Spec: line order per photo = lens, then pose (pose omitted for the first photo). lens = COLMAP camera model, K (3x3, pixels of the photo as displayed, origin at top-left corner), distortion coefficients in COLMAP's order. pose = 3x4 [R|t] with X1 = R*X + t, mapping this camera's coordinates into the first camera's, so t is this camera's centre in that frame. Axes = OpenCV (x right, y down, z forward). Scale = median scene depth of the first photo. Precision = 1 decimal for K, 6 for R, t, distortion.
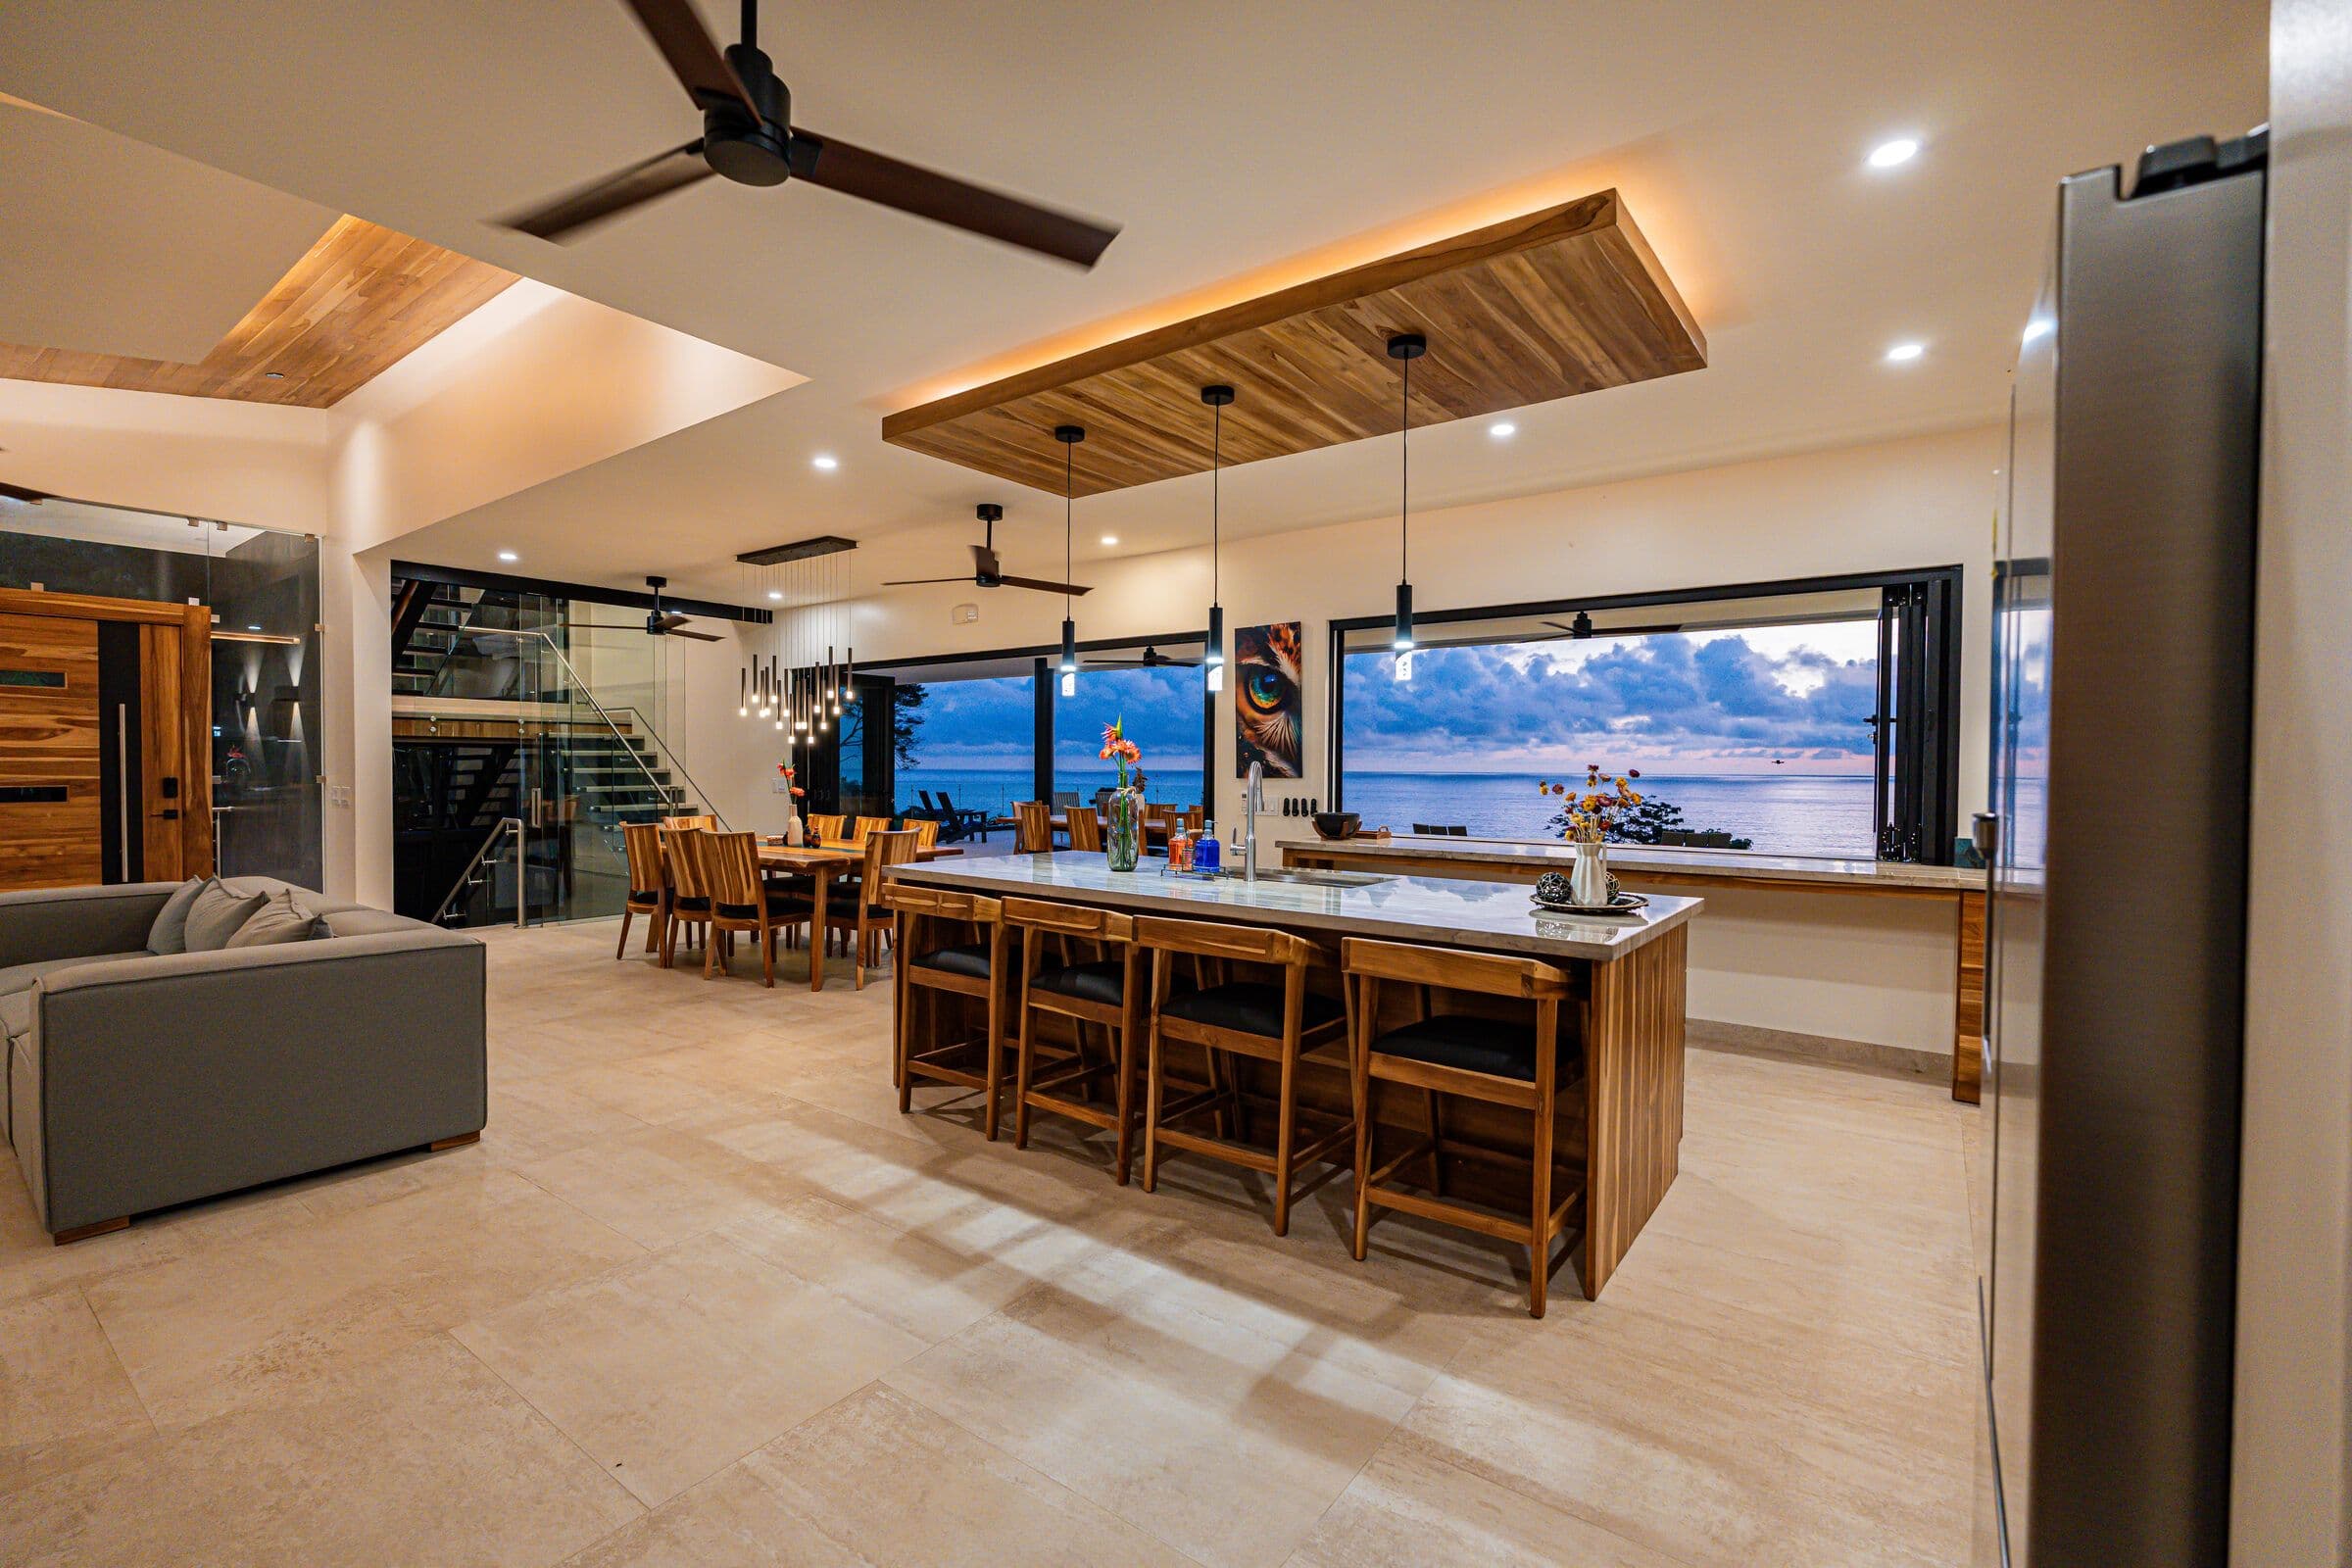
lens RADIAL K [[1021.6, 0, 1176.0], [0, 1021.6, 784.0], [0, 0, 1]] dist [-0.004458, -0.000144]
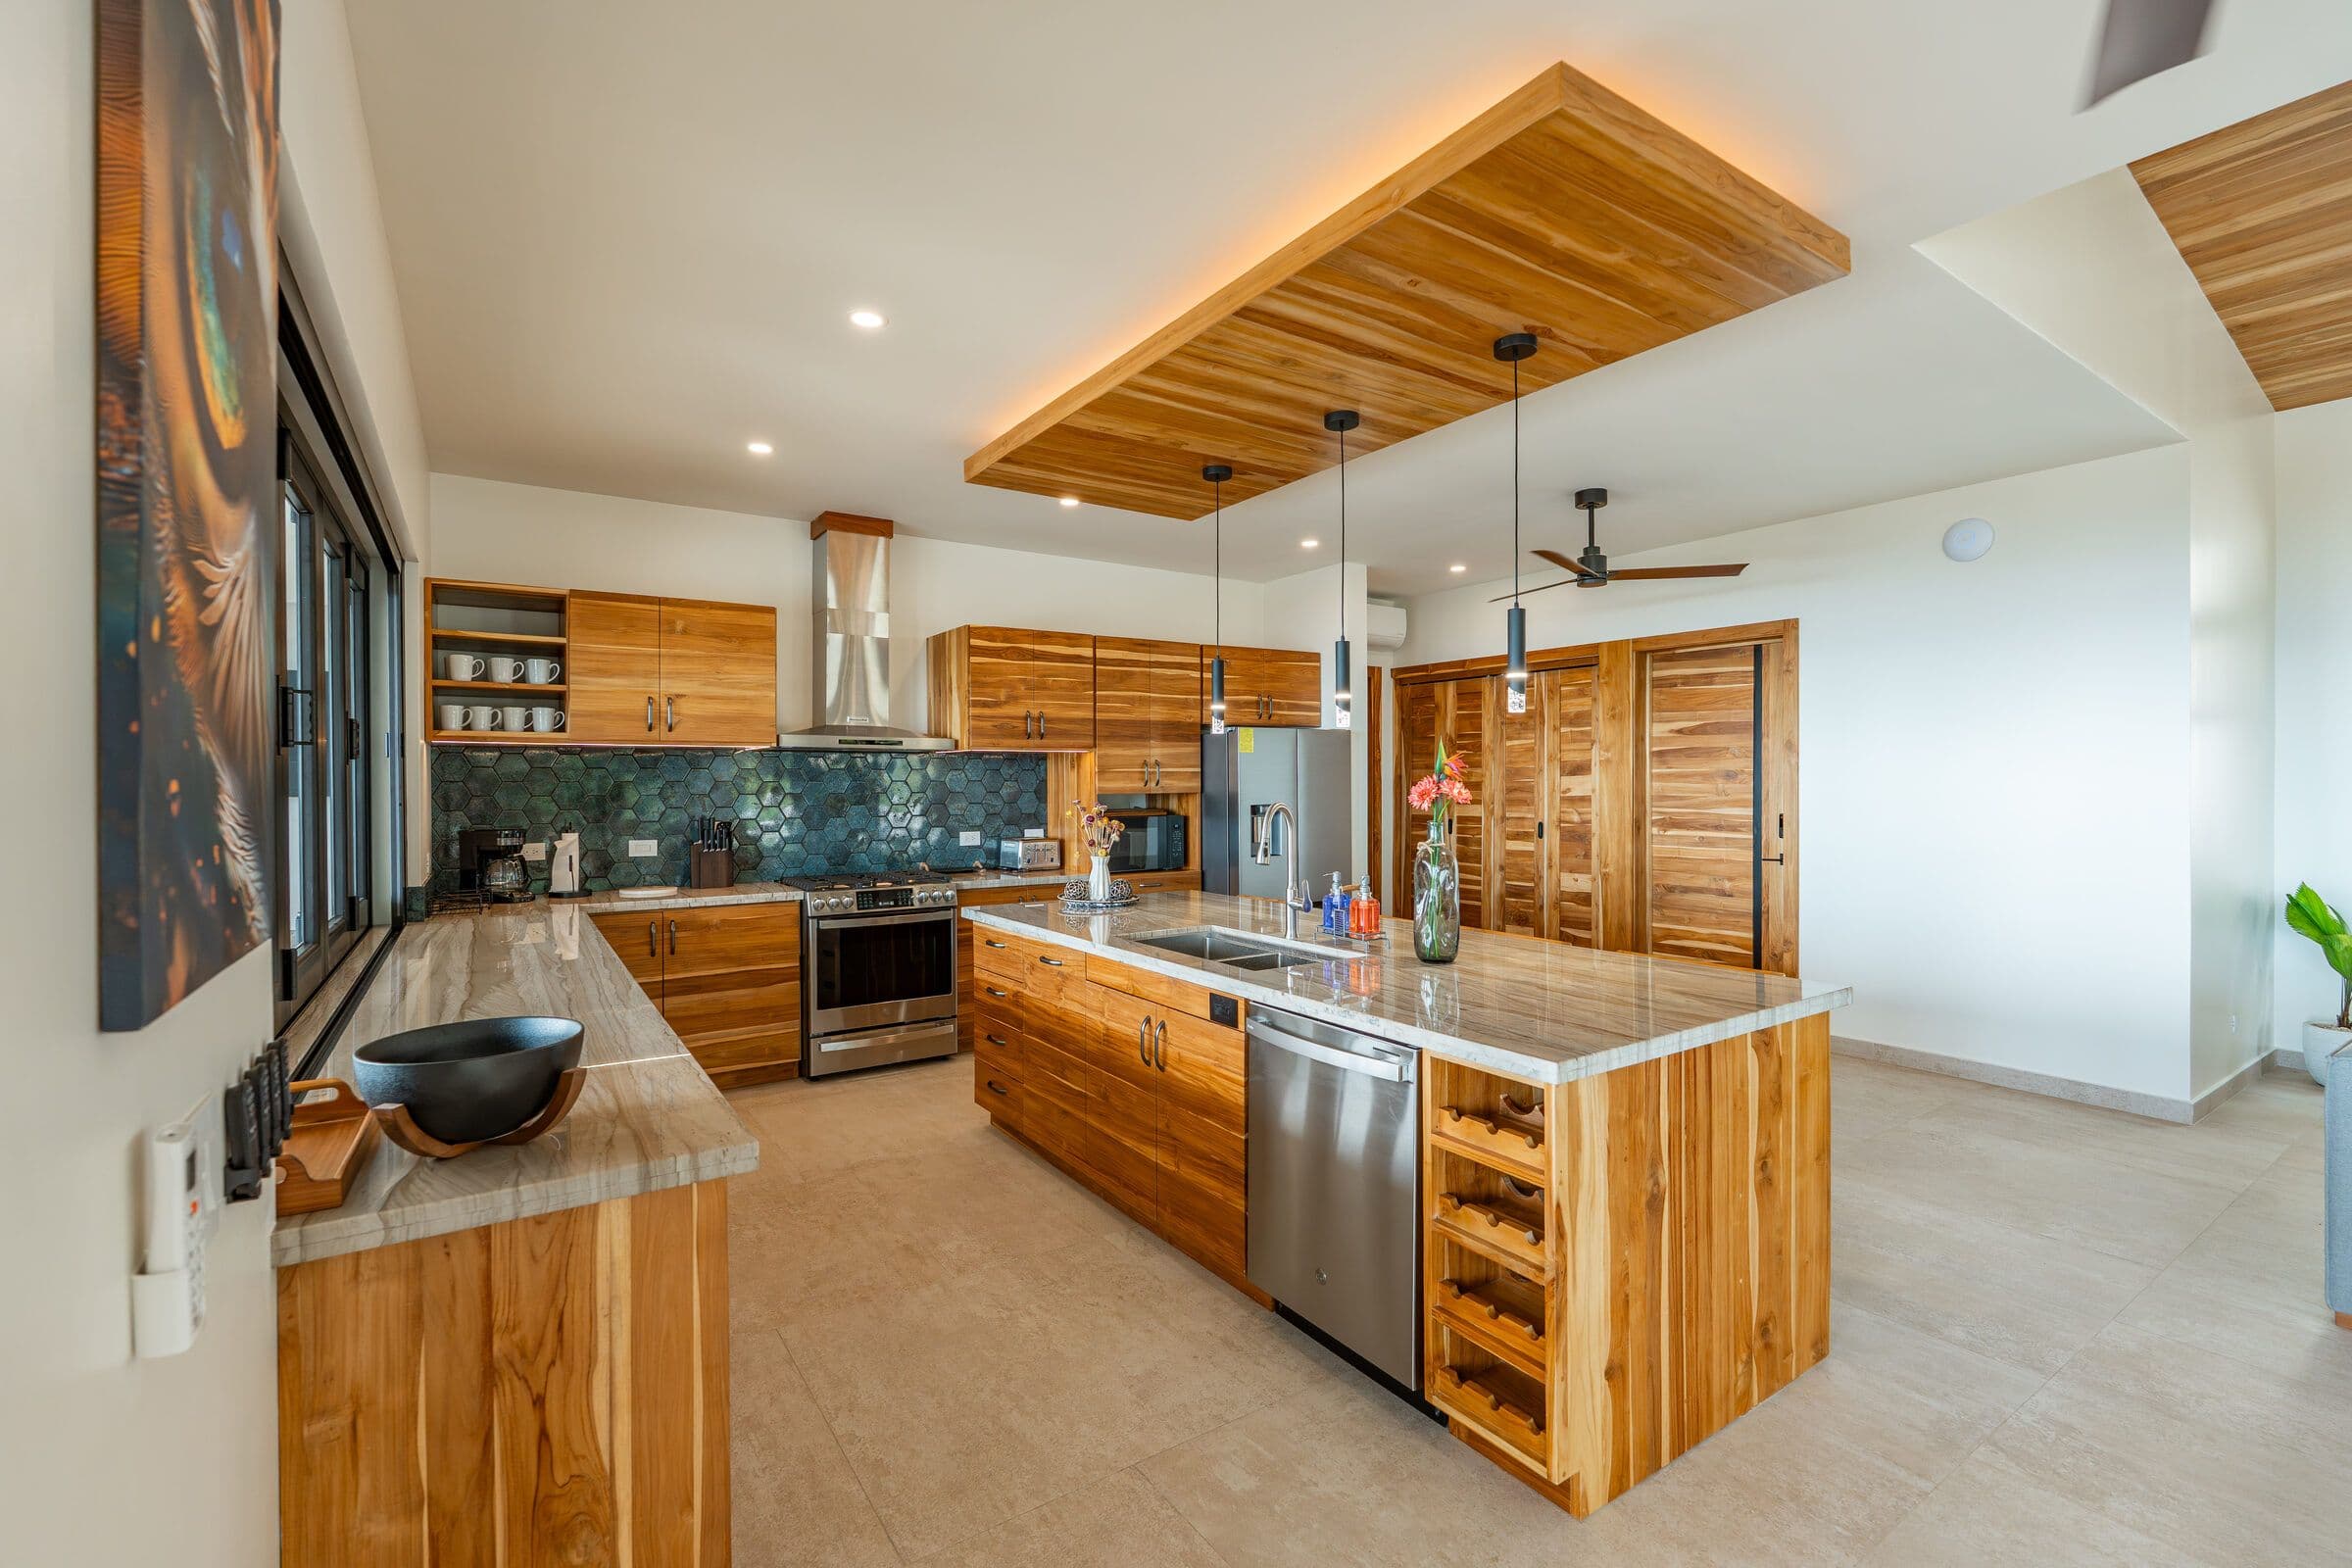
lens RADIAL K [[1021.6, 0, 1176.0], [0, 1021.6, 784.0], [0, 0, 1]] dist [-0.004458, -0.000144]
pose [[-0.943344, -0.003867, 0.331794, -0.121301], [0.004018, 0.999726, 0.023077, -0.054729], [-0.331792, 0.023103, -0.943070, 1.795307]]
